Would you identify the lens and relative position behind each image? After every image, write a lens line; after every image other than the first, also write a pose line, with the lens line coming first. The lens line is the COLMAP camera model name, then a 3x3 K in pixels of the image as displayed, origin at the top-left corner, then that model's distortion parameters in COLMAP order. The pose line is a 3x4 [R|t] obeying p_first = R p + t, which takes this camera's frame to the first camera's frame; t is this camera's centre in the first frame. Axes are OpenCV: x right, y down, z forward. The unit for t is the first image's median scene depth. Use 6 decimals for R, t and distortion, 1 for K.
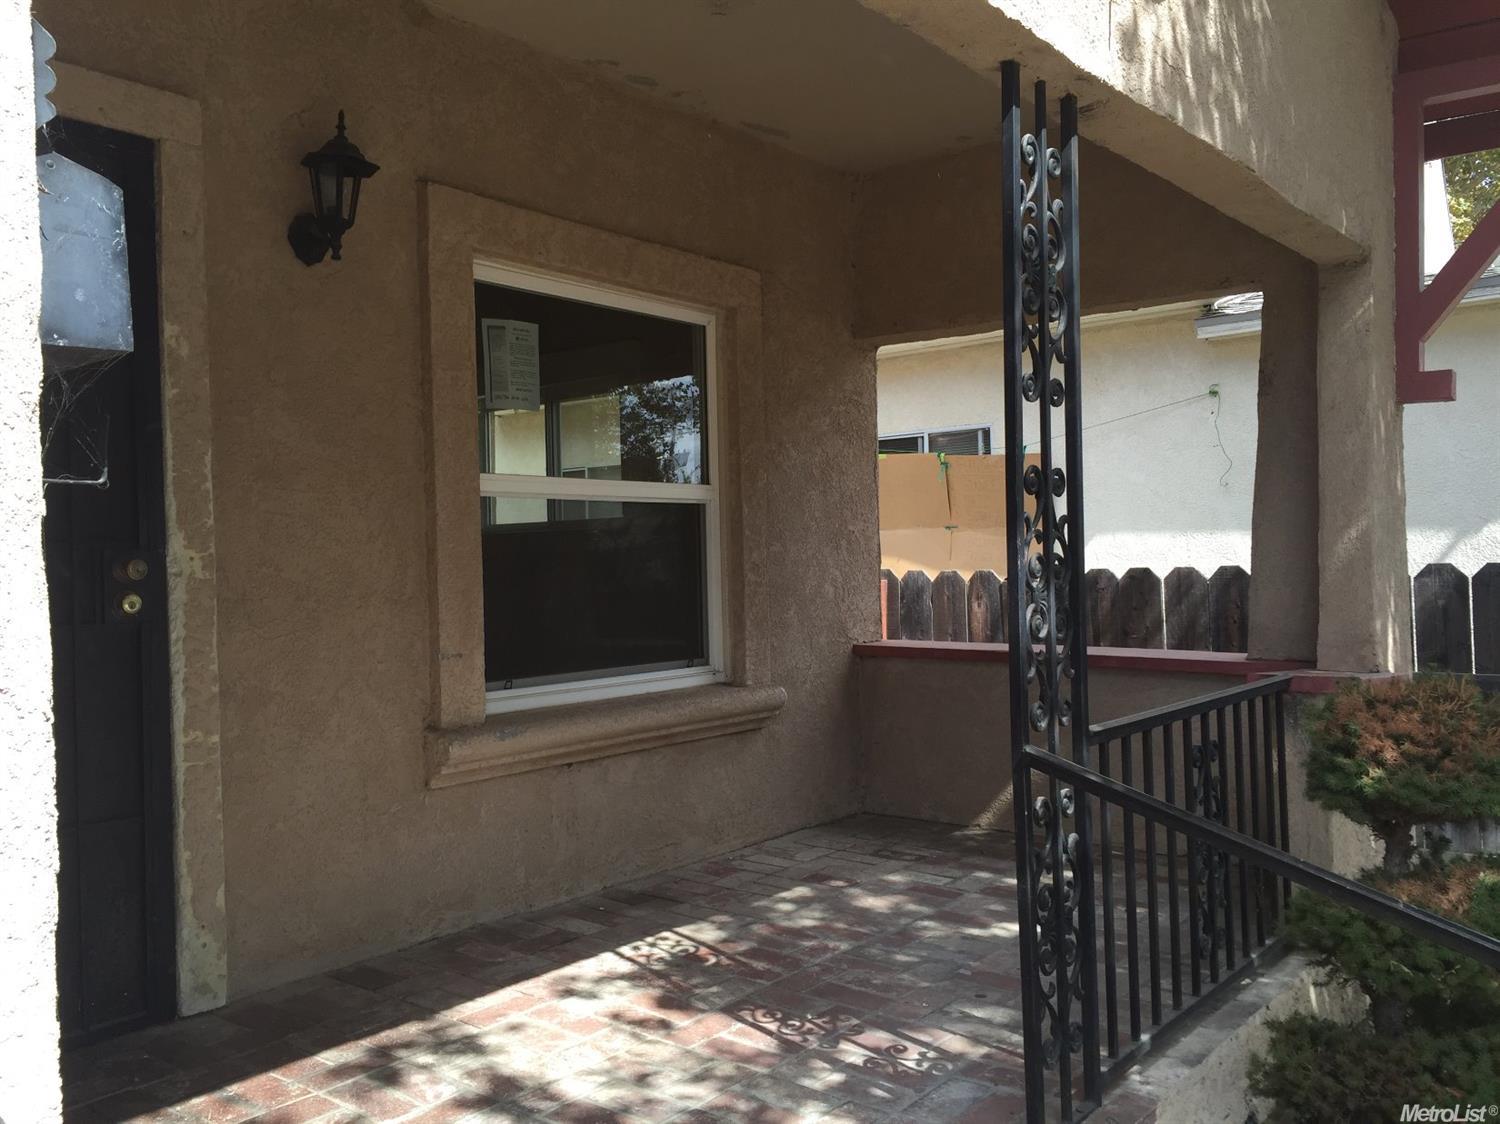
lens RADIAL K [[1305.0, 0, 750.3], [0, 1305.0, 544.5], [0, 0, 1]] dist [0.080337, -0.107798]
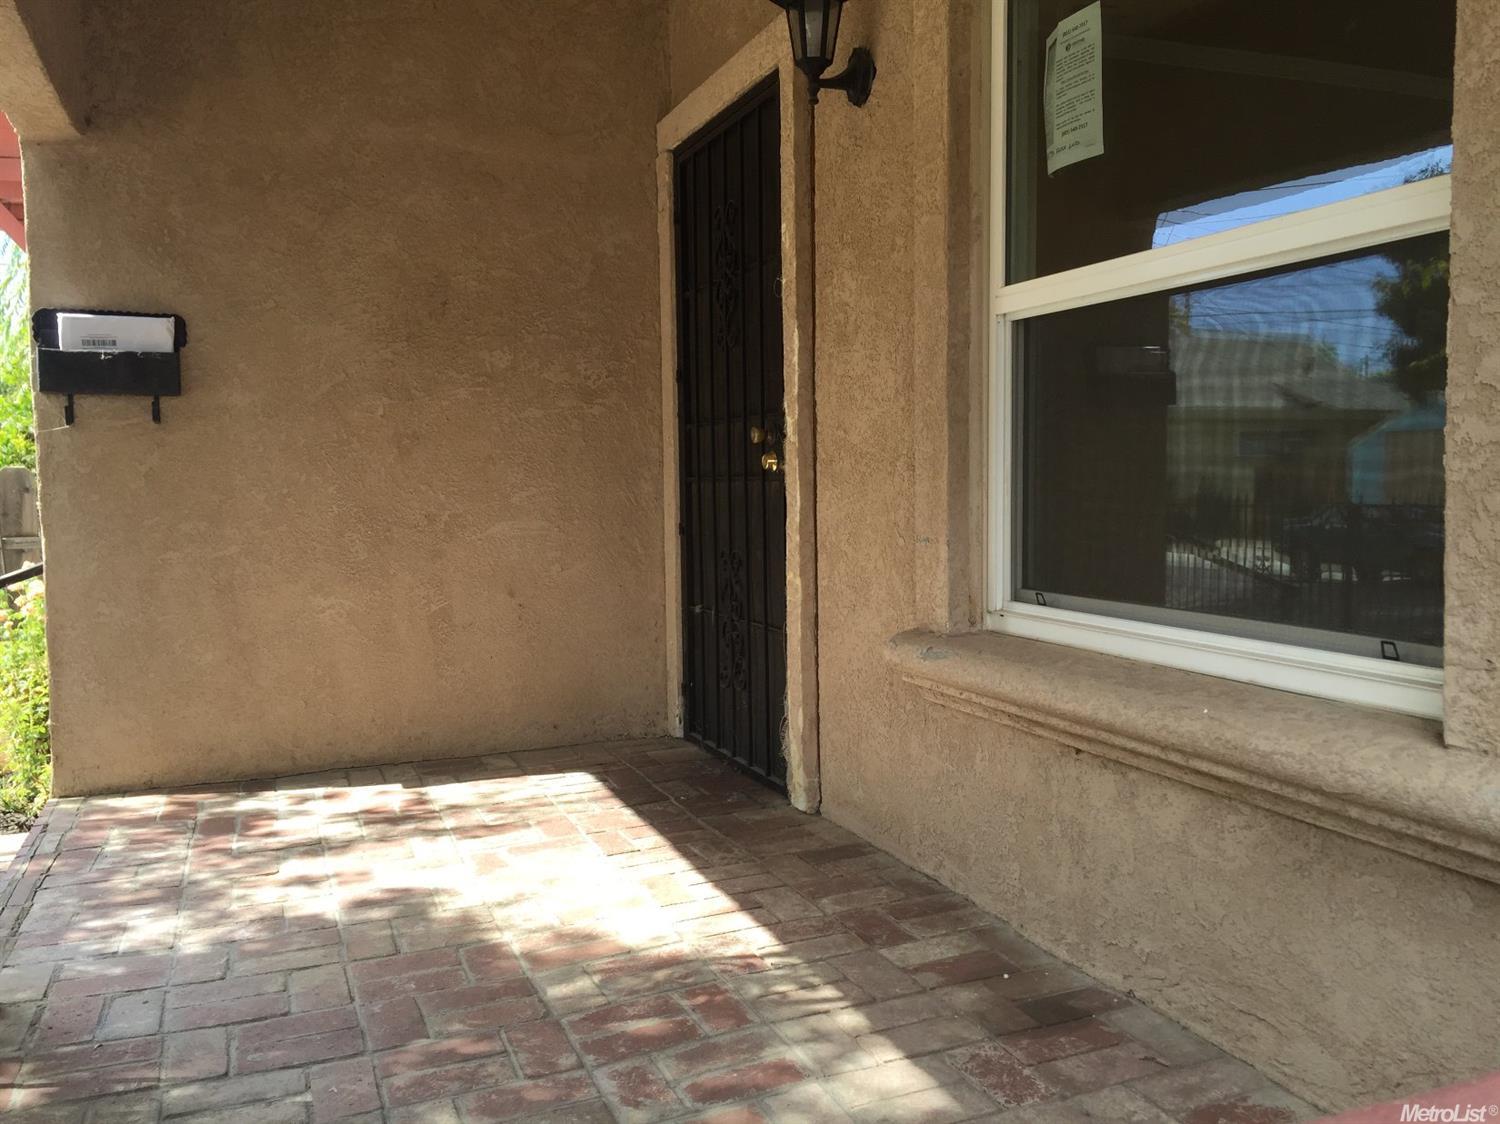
lens RADIAL K [[1305.0, 0, 750.3], [0, 1305.0, 544.5], [0, 0, 1]] dist [0.080337, -0.107798]
pose [[-0.508498, 0.080699, -0.857273, 0.497264], [0.040384, 0.996738, 0.069873, 0.028853], [0.860115, 0.000910, -0.510099, 1.305281]]
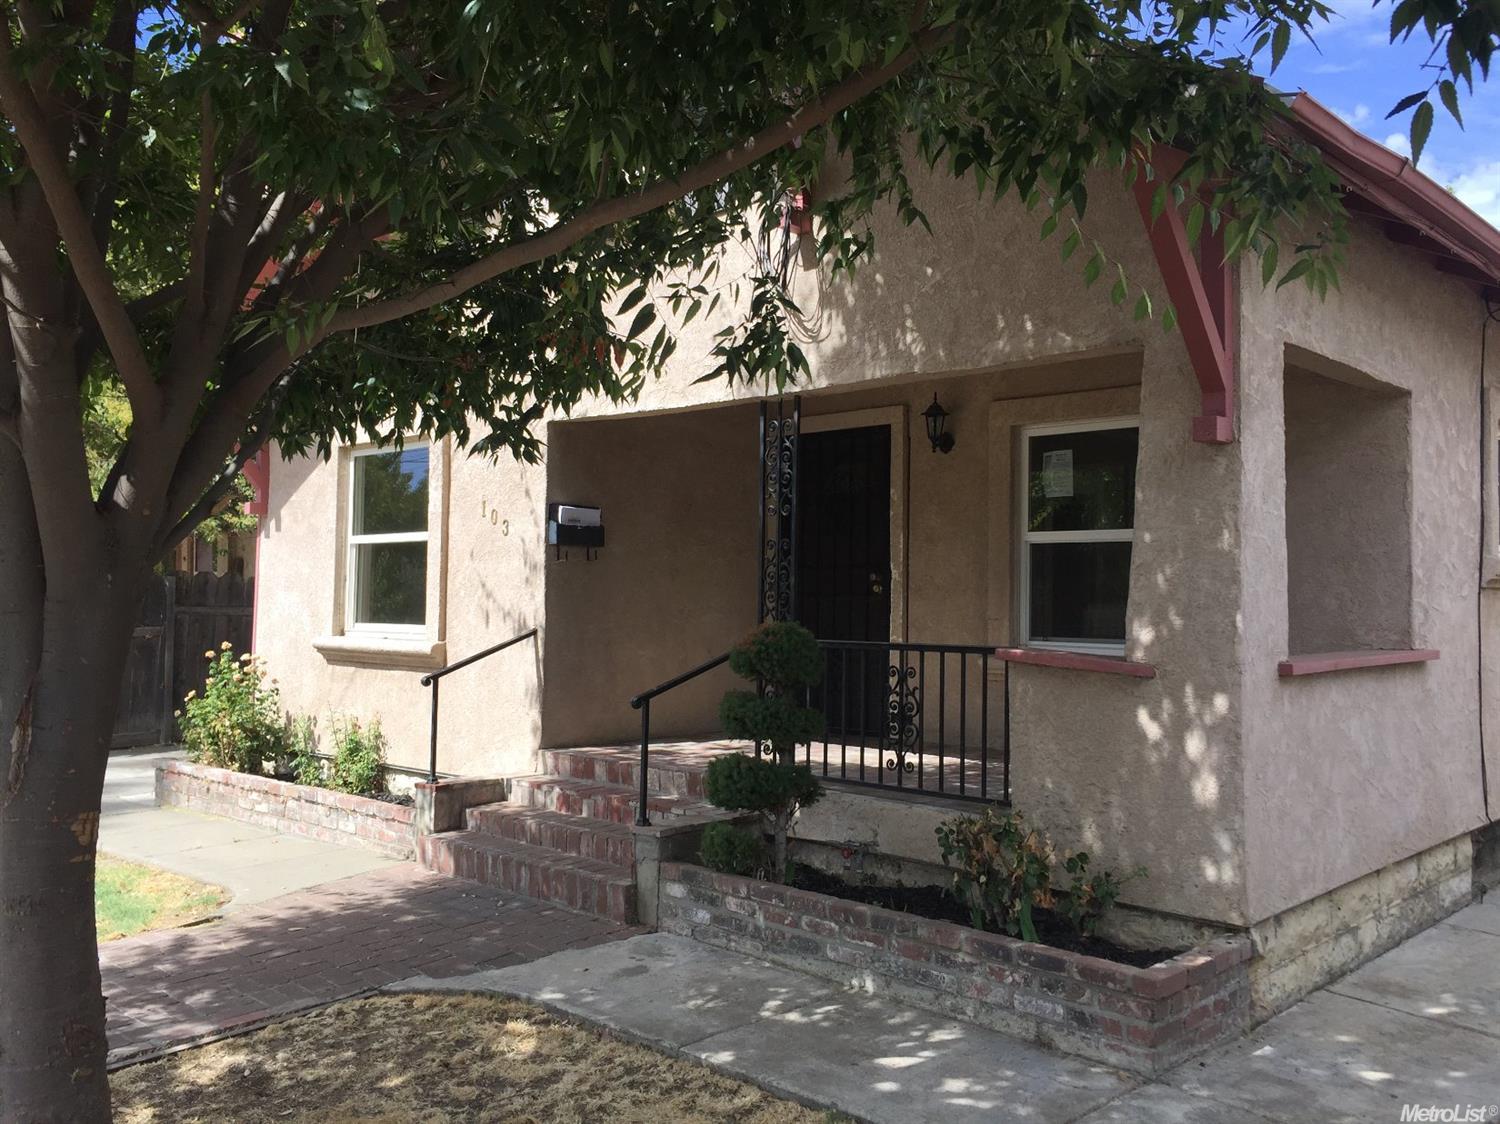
lens RADIAL K [[1305.0, 0, 750.3], [0, 1305.0, 544.5], [0, 0, 1]] dist [0.080337, -0.107798]
pose [[-0.086882, -0.019824, -0.996021, 1.956686], [0.003513, 0.999790, -0.020206, 0.004256], [0.996212, -0.005254, -0.086794, 0.784934]]
